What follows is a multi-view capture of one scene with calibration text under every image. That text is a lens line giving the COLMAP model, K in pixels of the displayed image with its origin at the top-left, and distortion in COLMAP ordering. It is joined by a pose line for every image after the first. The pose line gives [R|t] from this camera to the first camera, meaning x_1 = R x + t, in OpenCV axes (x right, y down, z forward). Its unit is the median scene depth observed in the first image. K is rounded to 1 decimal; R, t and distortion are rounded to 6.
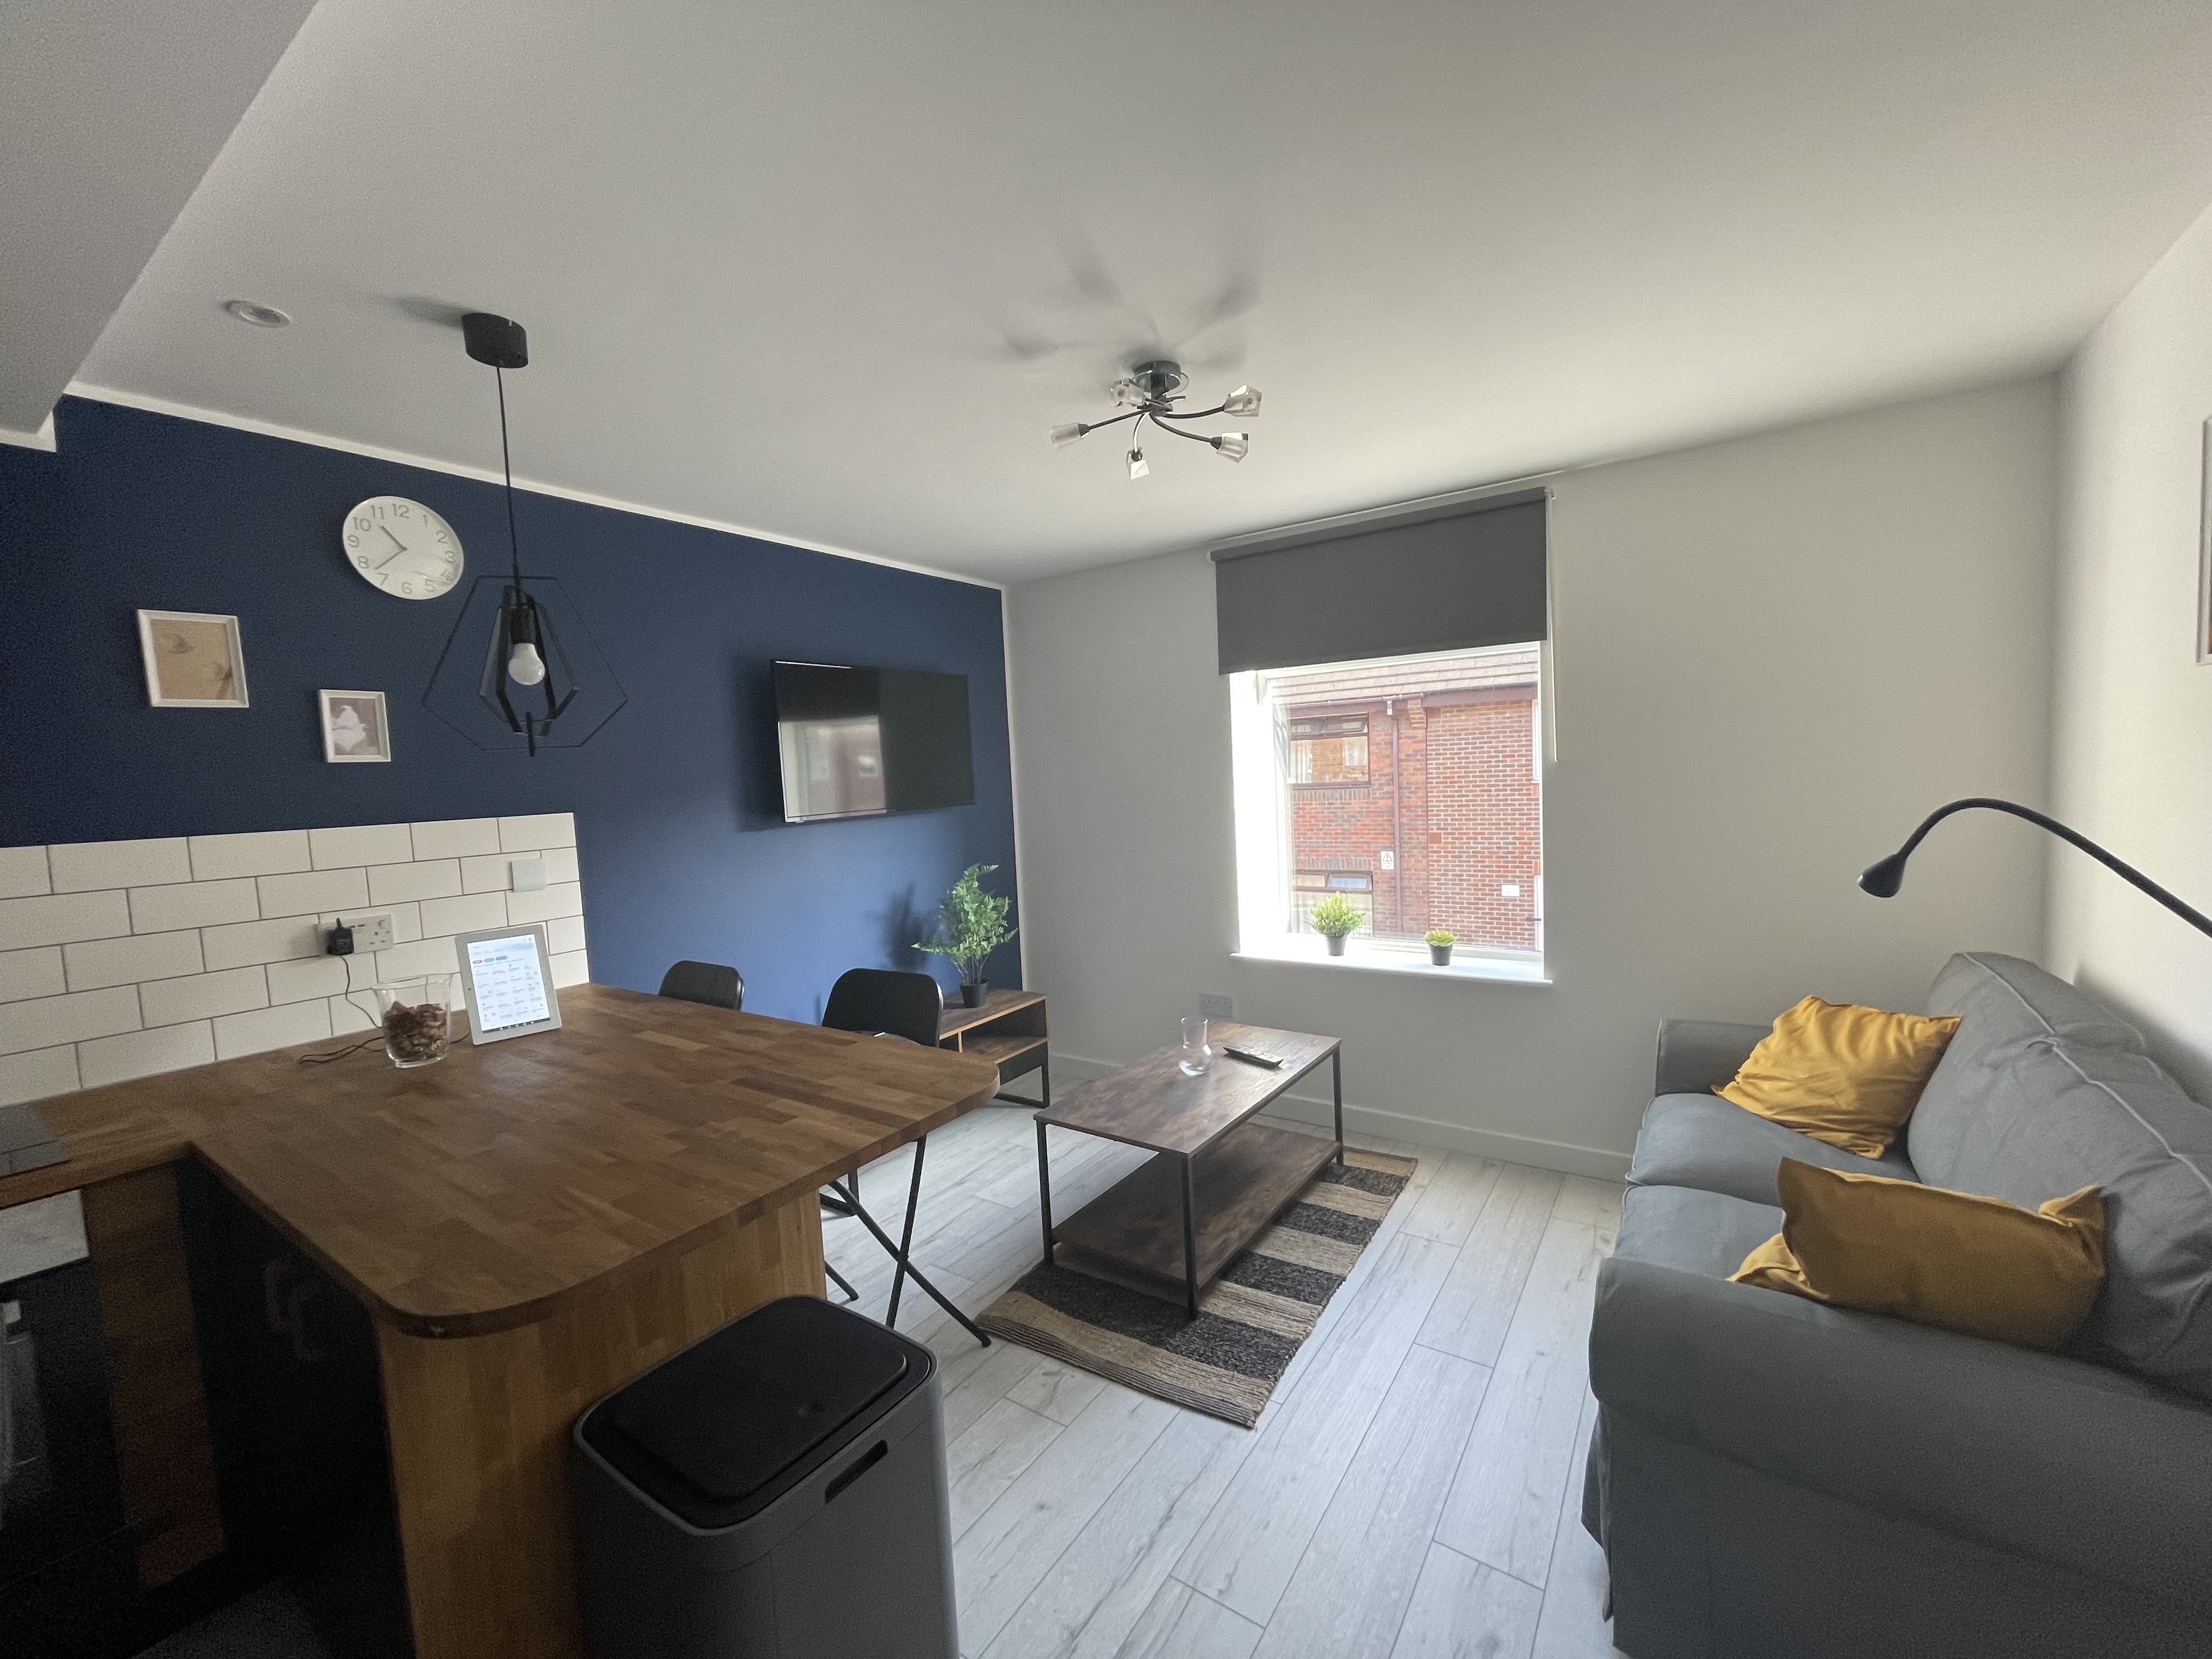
lens RADIAL K [[904.8, 0, 1106.0], [0, 904.8, 829.5], [0, 0, 1]] dist [-0.000765, -0.000115]
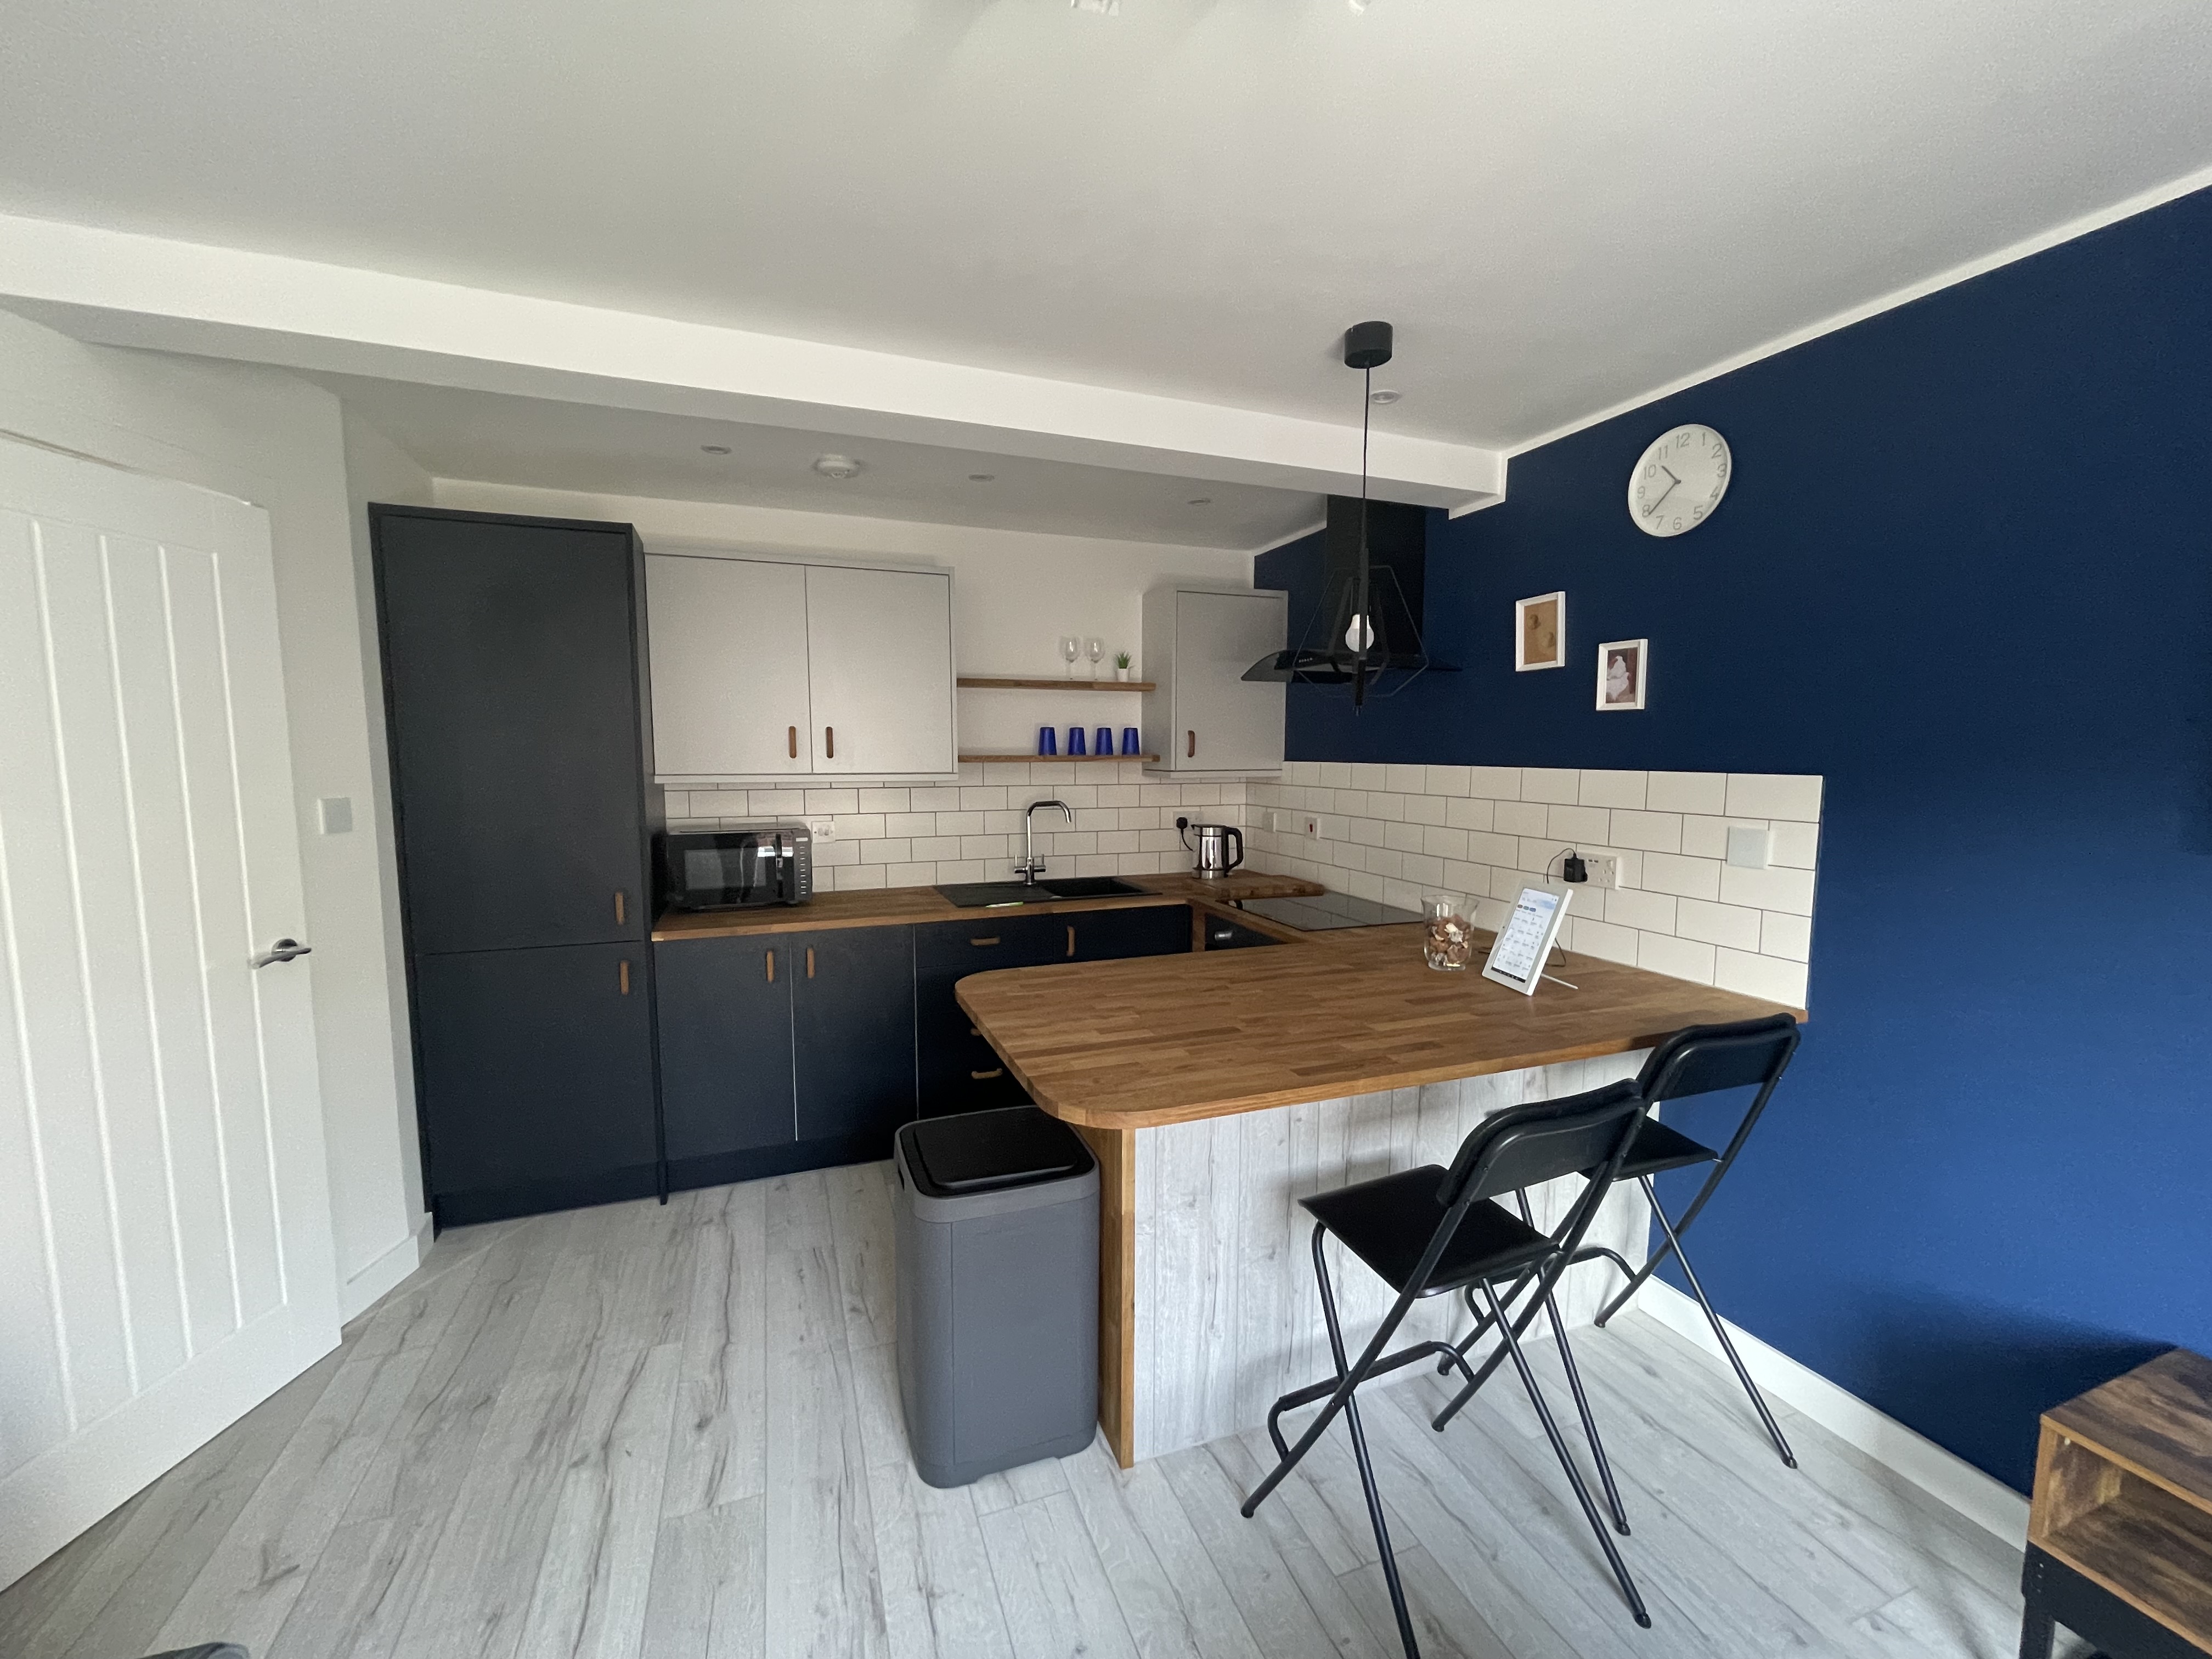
lens RADIAL K [[904.8, 0, 1106.0], [0, 904.8, 829.5], [0, 0, 1]] dist [-0.000765, -0.000115]
pose [[-0.581645, 0.120913, -0.804406, 0.435469], [-0.027248, 0.985440, 0.167827, -0.108492], [0.812986, 0.119534, -0.569881, 1.259703]]
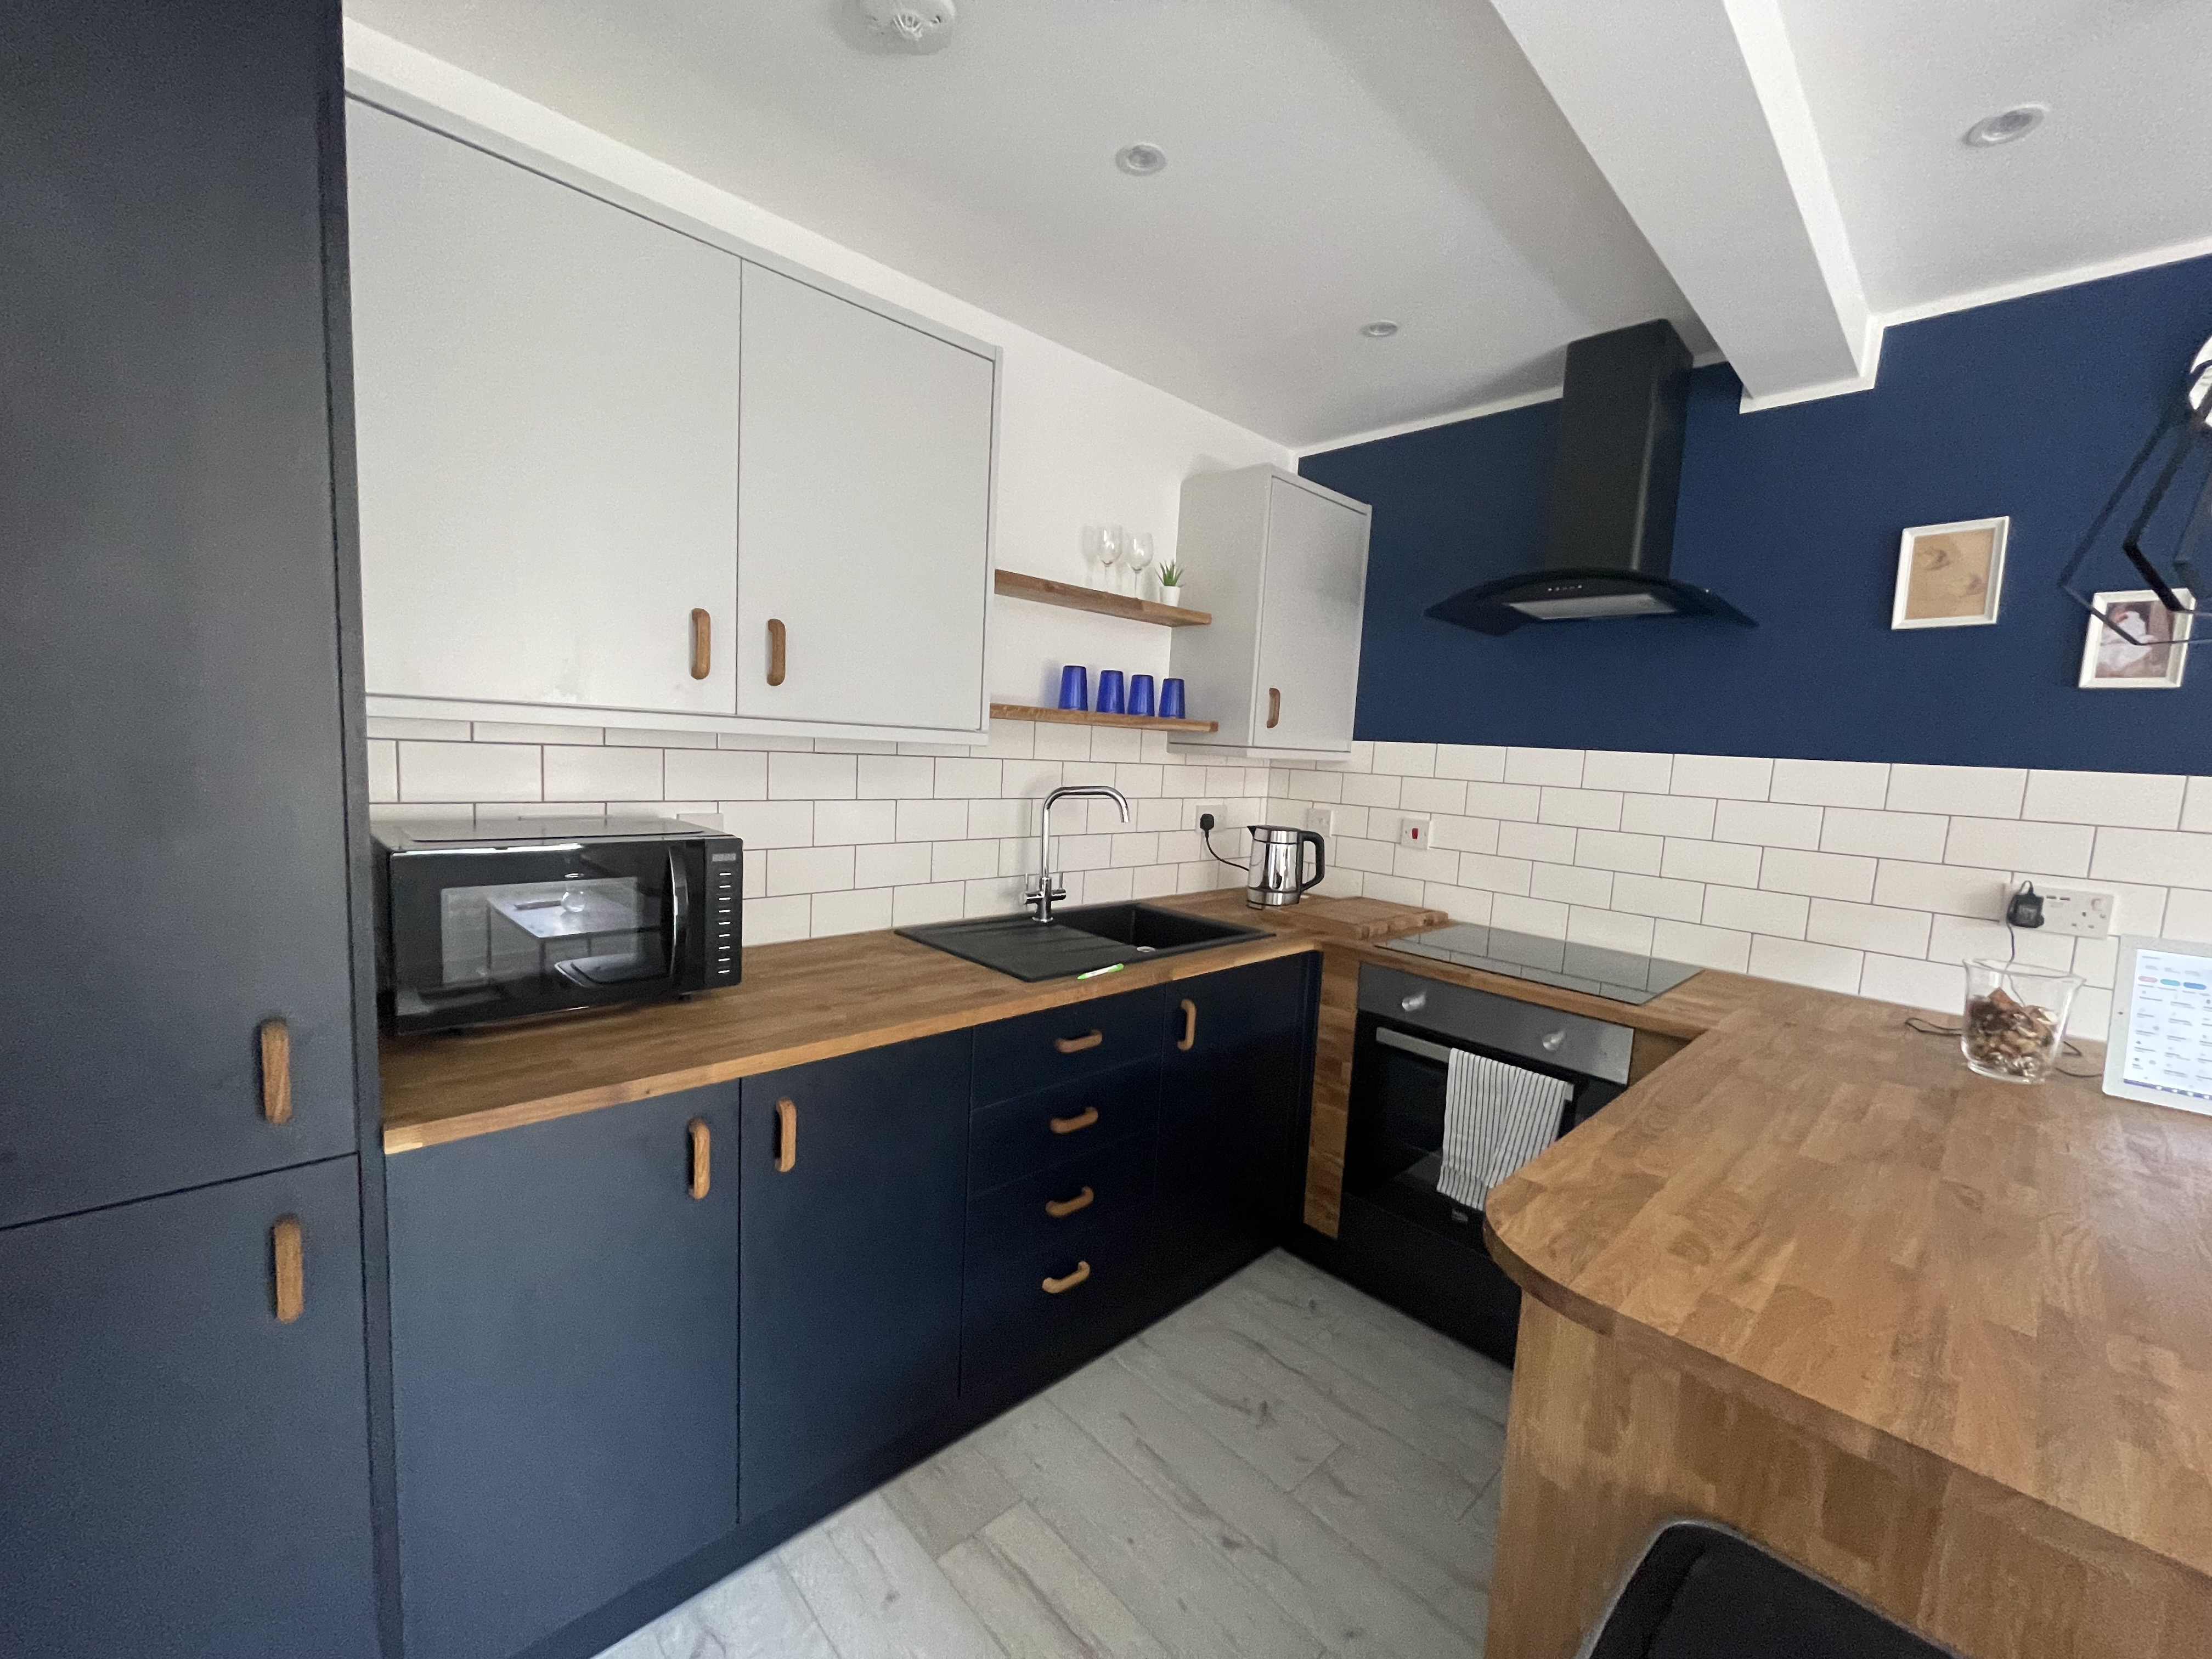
lens RADIAL K [[882.6, 0, 1074.7], [0, 882.6, 833.8], [0, 0, 1]] dist [-0.003117, -0.000435]
pose [[-0.226351, 0.137887, -0.964237, 0.098719], [-0.107613, 0.980329, 0.165450, 0.020101], [0.968083, 0.141214, -0.207061, 0.358737]]
